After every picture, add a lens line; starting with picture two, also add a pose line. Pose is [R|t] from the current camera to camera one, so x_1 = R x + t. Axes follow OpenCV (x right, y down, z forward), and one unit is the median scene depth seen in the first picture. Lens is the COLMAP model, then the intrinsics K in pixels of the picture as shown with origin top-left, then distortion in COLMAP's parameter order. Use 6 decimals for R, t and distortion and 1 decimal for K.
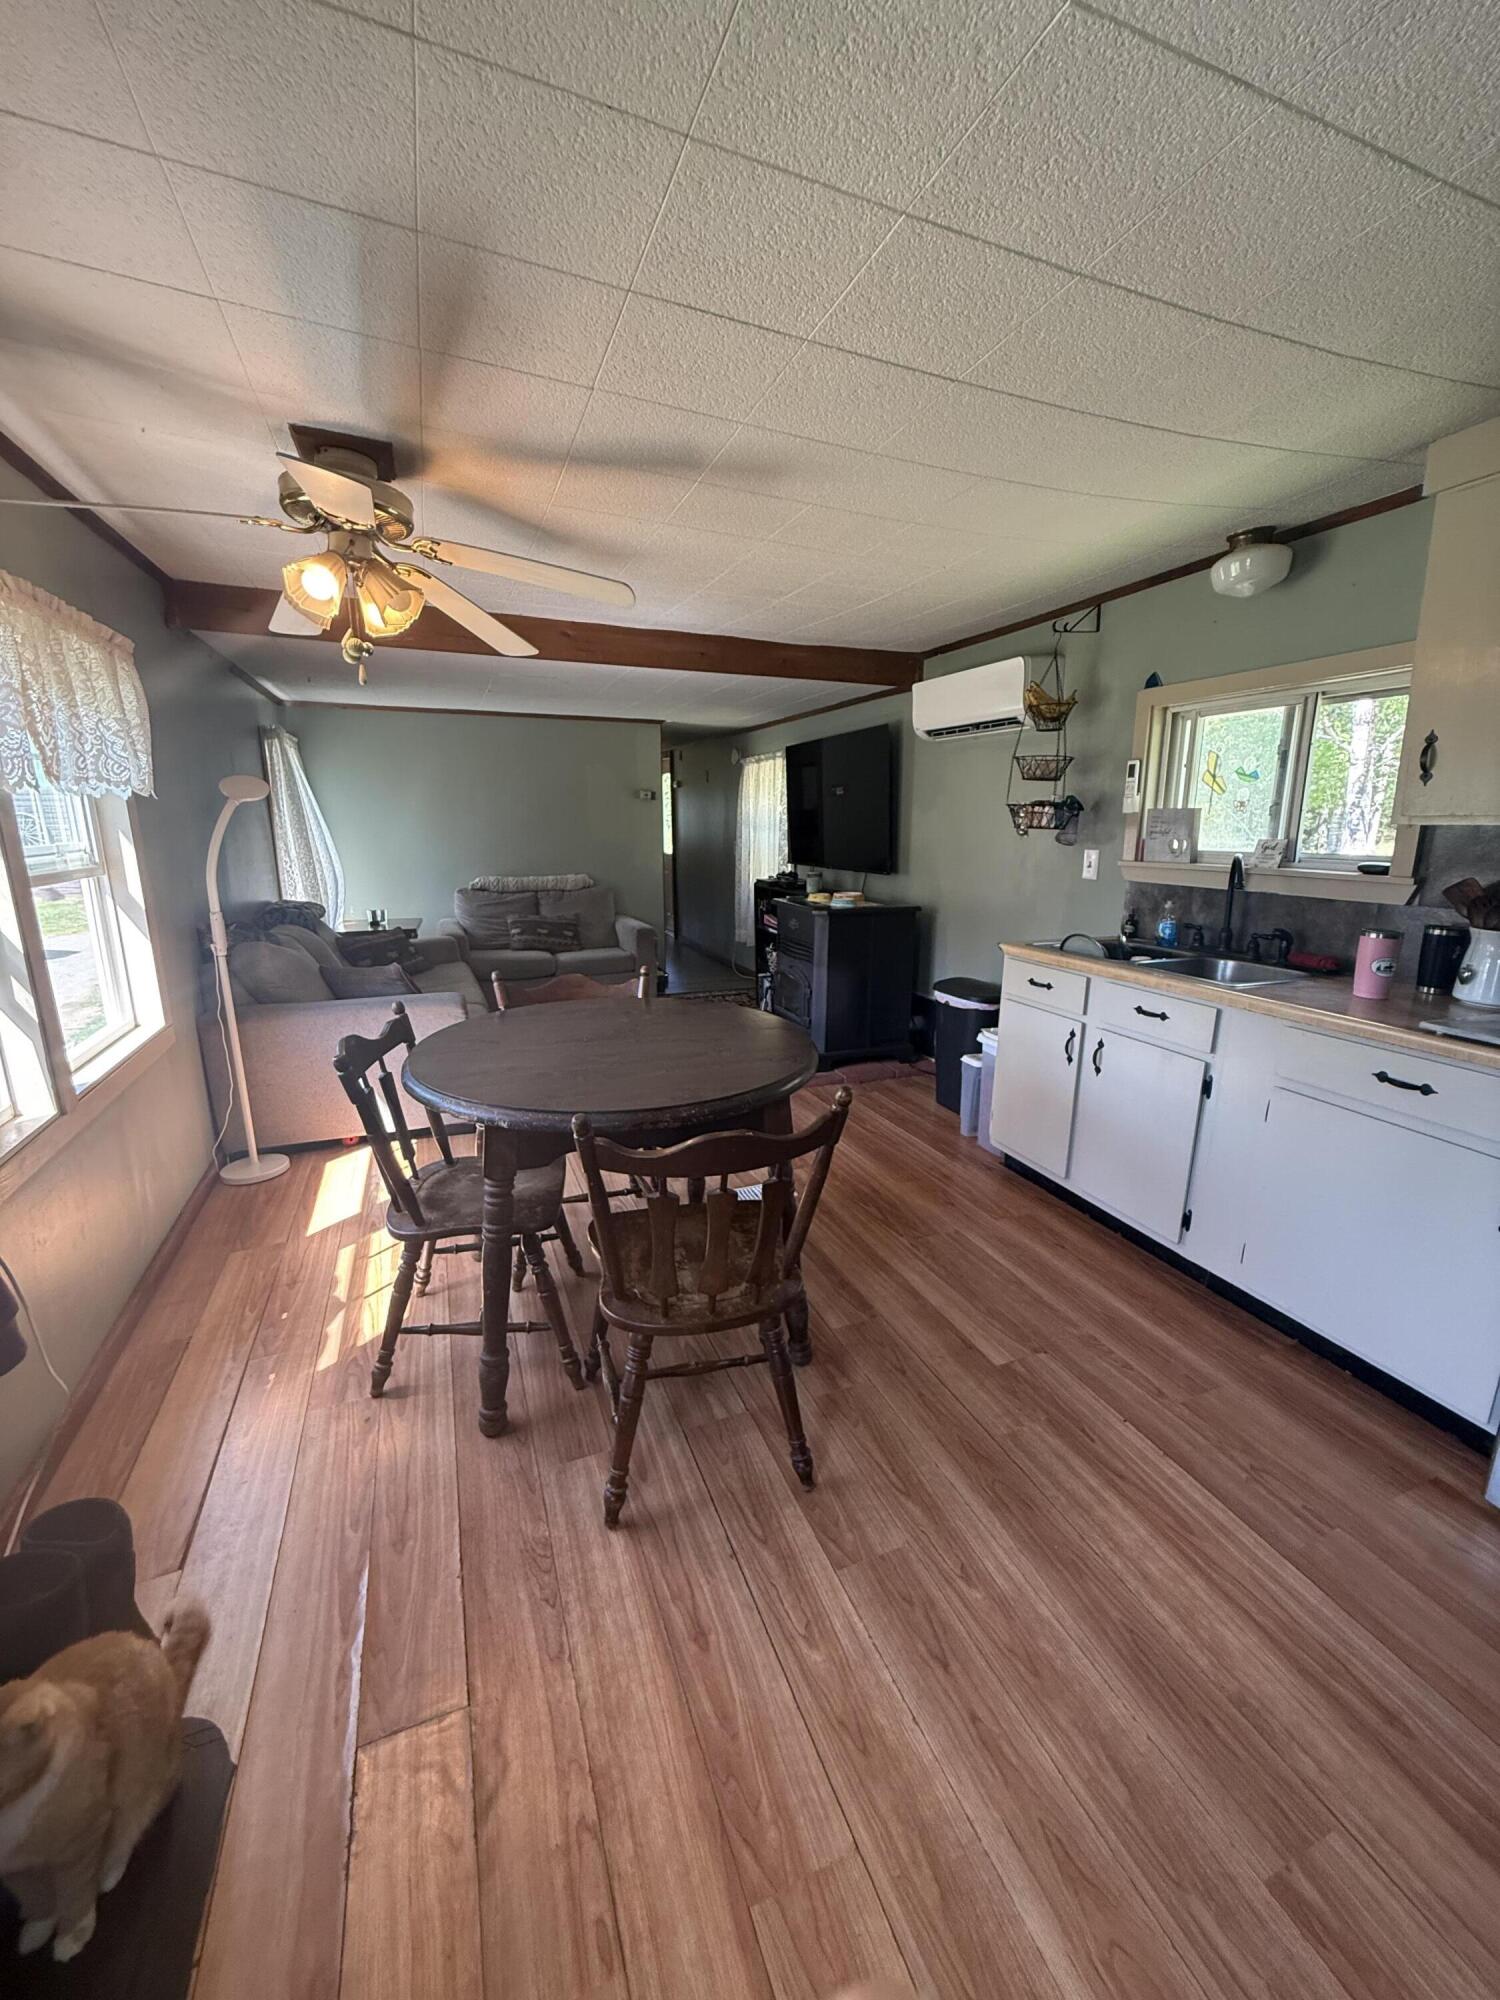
lens RADIAL K [[802.5, 0, 762.9], [0, 802.5, 1005.3], [0, 0, 1]] dist [-0.002322, -0.001097]
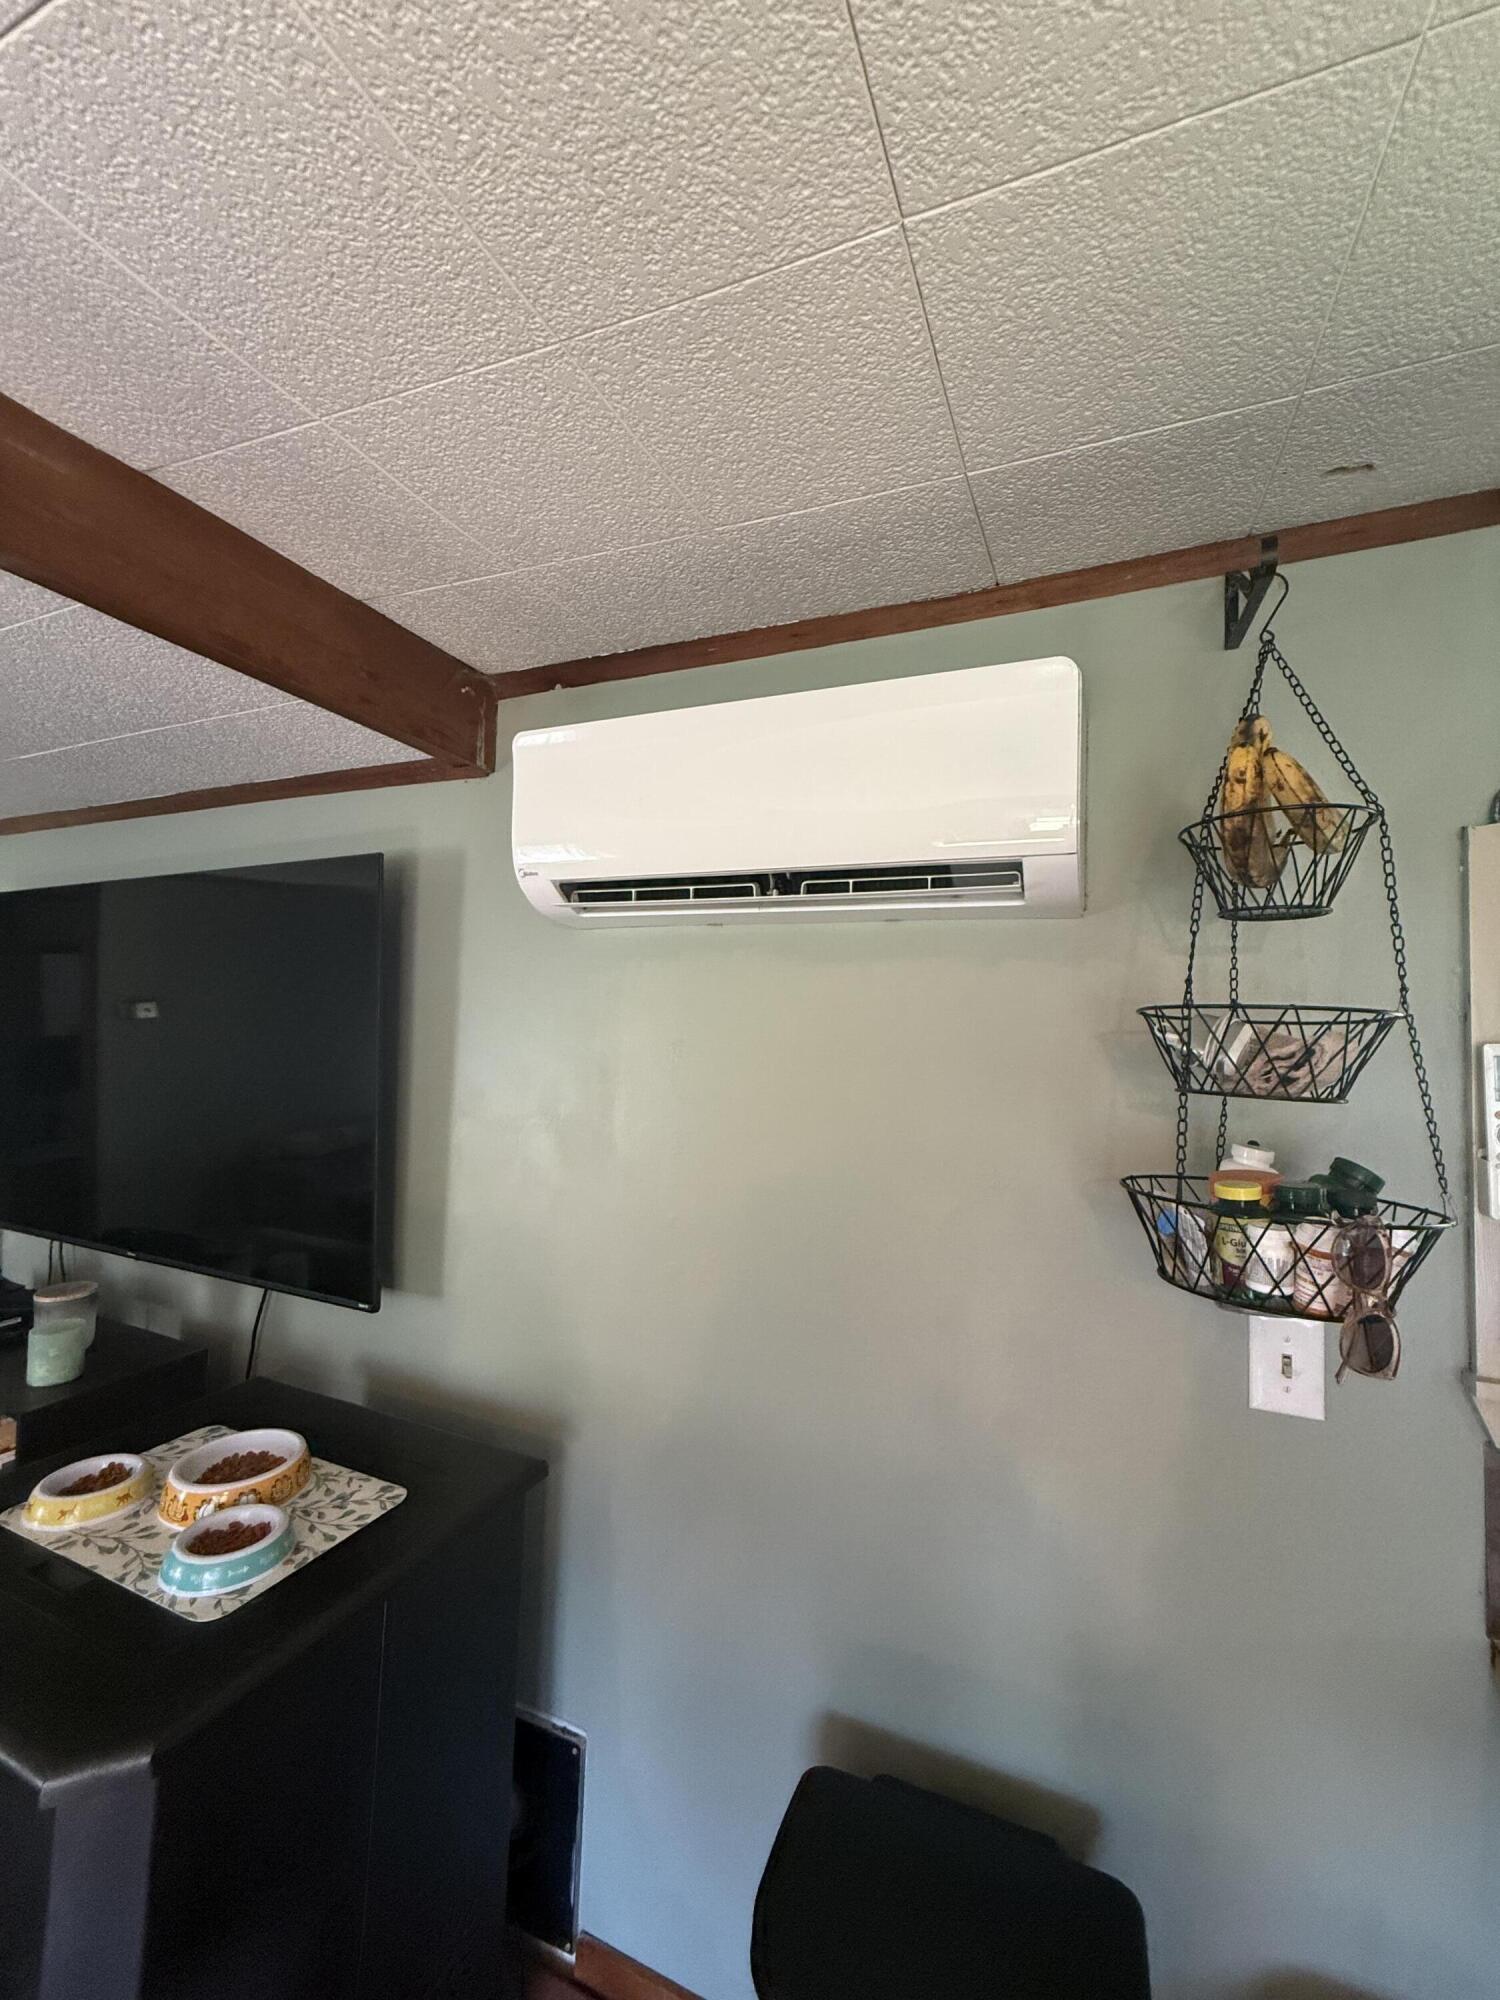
lens RADIAL K [[802.5, 0, 750.0], [0, 802.5, 997.3], [0, 0, 1]] dist [-0.002322, -0.001097]
pose [[0.718323, 0.047339, 0.694098, 0.077951], [0.131293, 0.970531, -0.202067, -0.406239], [-0.683209, 0.236280, 0.690939, 1.334729]]
